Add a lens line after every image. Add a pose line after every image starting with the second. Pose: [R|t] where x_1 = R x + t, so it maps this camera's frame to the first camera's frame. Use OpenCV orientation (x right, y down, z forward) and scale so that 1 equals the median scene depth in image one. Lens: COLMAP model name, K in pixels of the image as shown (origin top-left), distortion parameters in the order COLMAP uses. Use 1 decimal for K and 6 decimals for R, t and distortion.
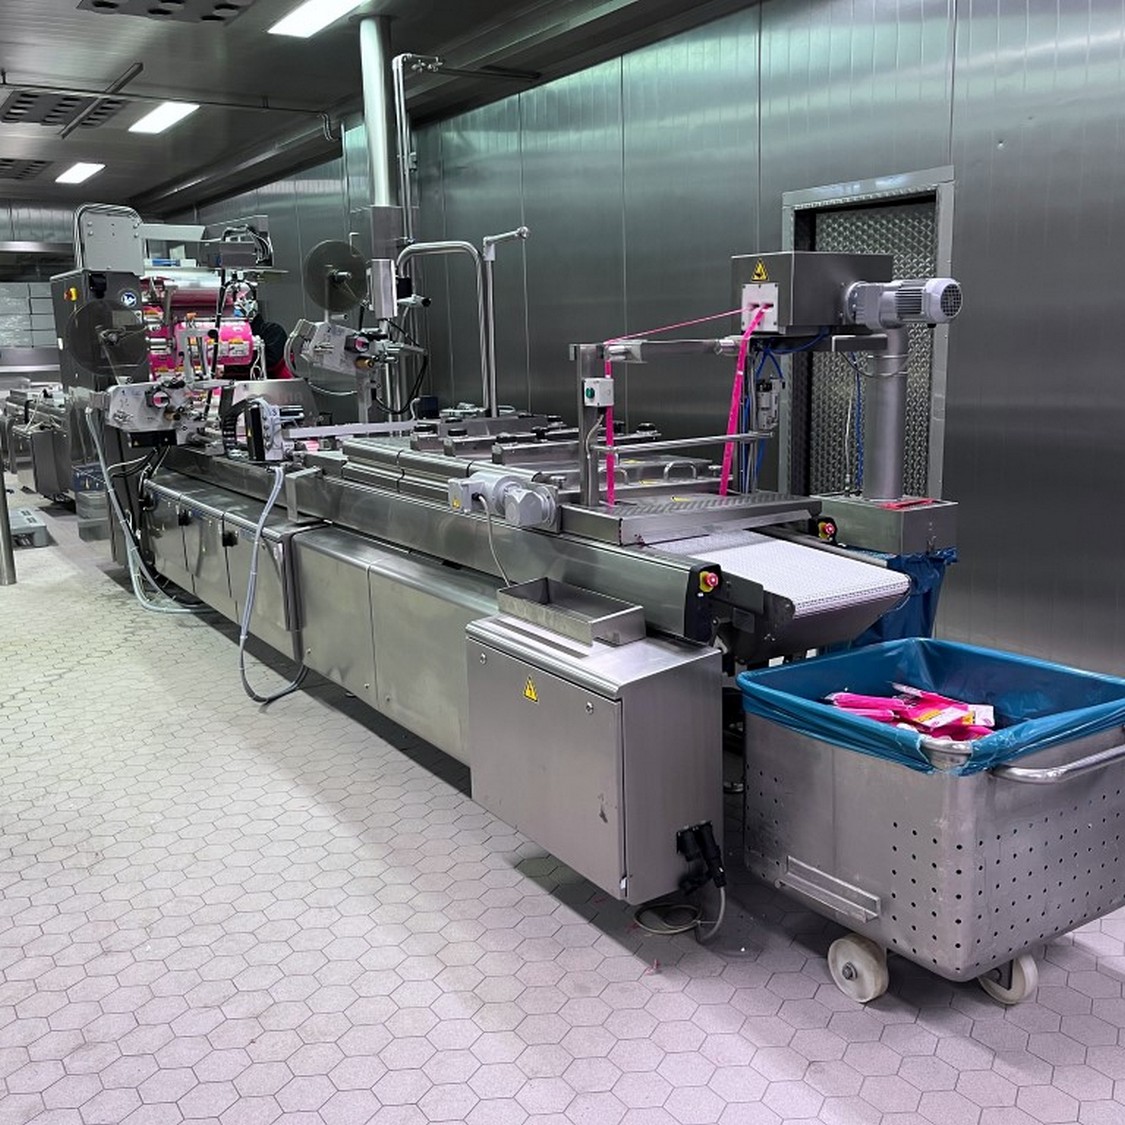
lens RADIAL K [[1106.7, 0, 585.3], [0, 1106.7, 565.5], [0, 0, 1]] dist [0.072616, -0.003960]
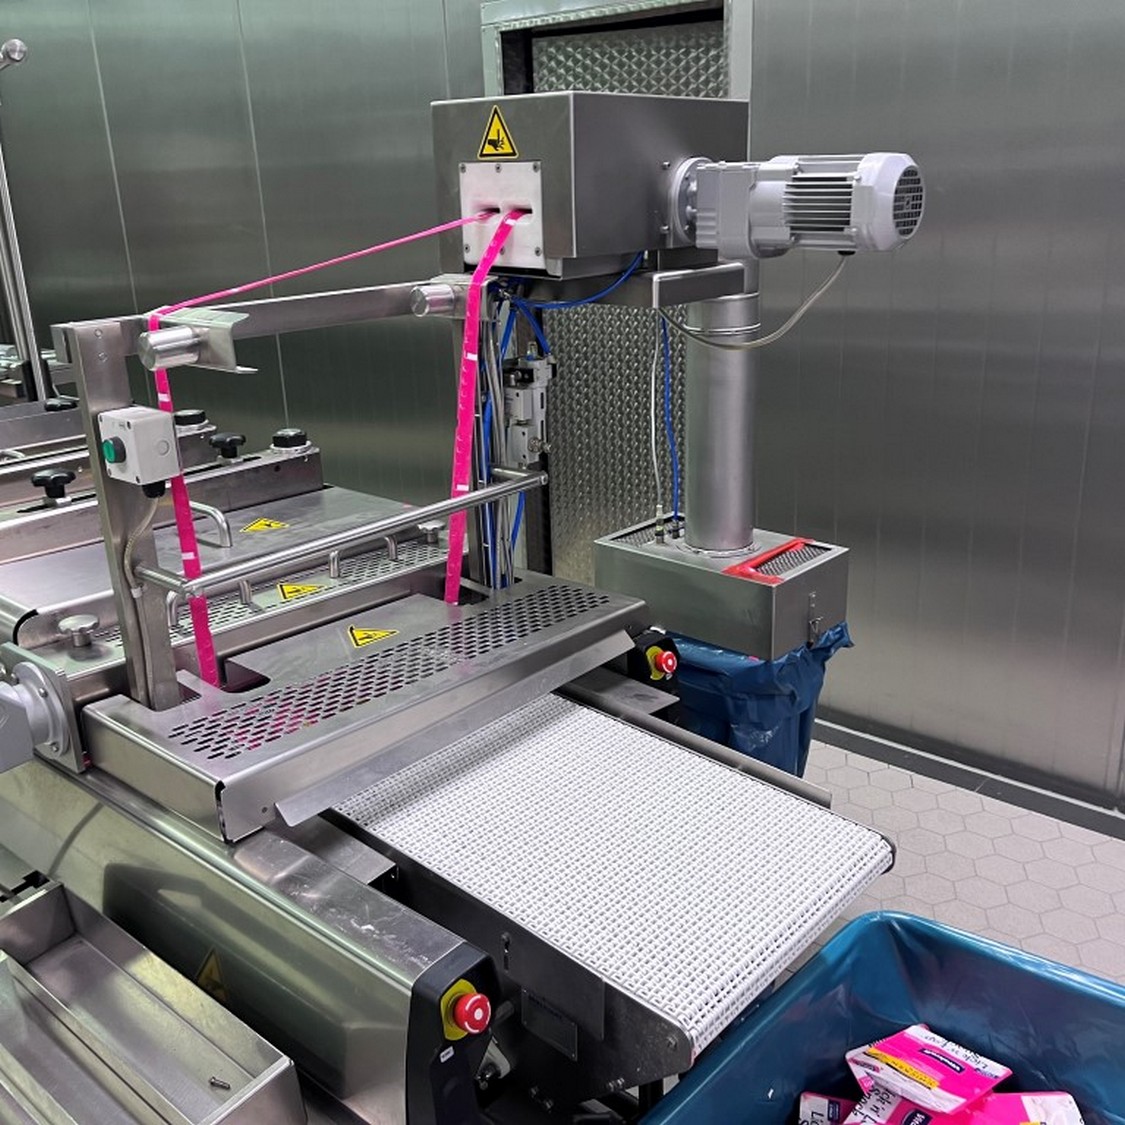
lens RADIAL K [[1134.9, 0, 550.2], [0, 1134.9, 563.6], [0, 0, 1]] dist [0.016636, 0.010408]
pose [[0.968208, -0.091724, 0.232722, 0.052045], [0.065236, 0.990739, 0.119078, -0.142389], [-0.241489, -0.100111, 0.965226, 0.520014]]
